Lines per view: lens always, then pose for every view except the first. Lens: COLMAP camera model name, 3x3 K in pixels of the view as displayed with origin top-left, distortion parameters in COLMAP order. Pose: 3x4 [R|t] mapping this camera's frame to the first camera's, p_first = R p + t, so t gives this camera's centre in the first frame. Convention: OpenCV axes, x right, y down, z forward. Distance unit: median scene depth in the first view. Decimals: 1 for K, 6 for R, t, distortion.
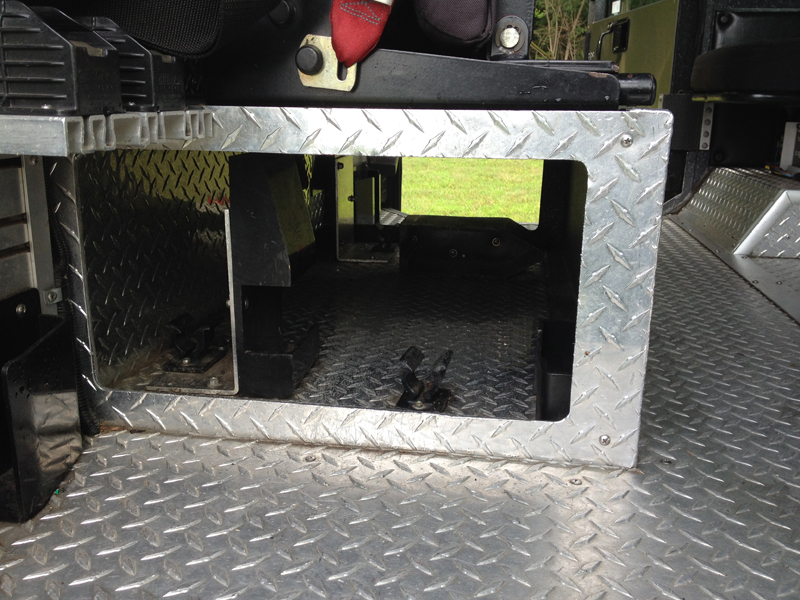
lens RADIAL K [[806.7, 0, 399.8], [0, 806.7, 300.2], [0, 0, 1]] dist [0.059493, 0.000000]
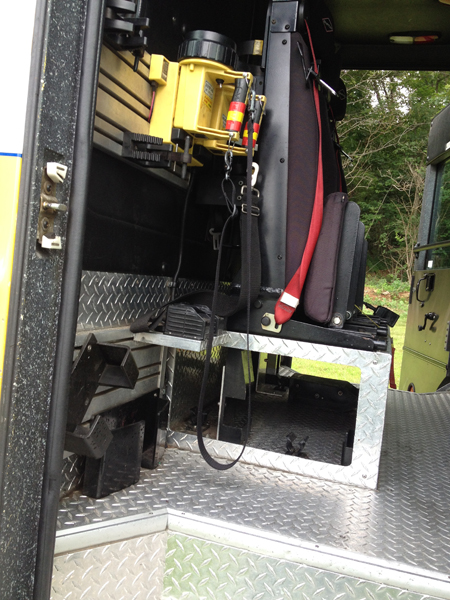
lens RADIAL K [[605.0, 0, 199.8], [0, 605.0, 268.7], [0, 0, 1]] dist [0.059493, 0.000000]
pose [[0.982677, 0.094475, -0.159440, -0.013985], [-0.131359, 0.961941, -0.239614, 0.071863], [0.130735, 0.256407, 0.957687, -1.085502]]
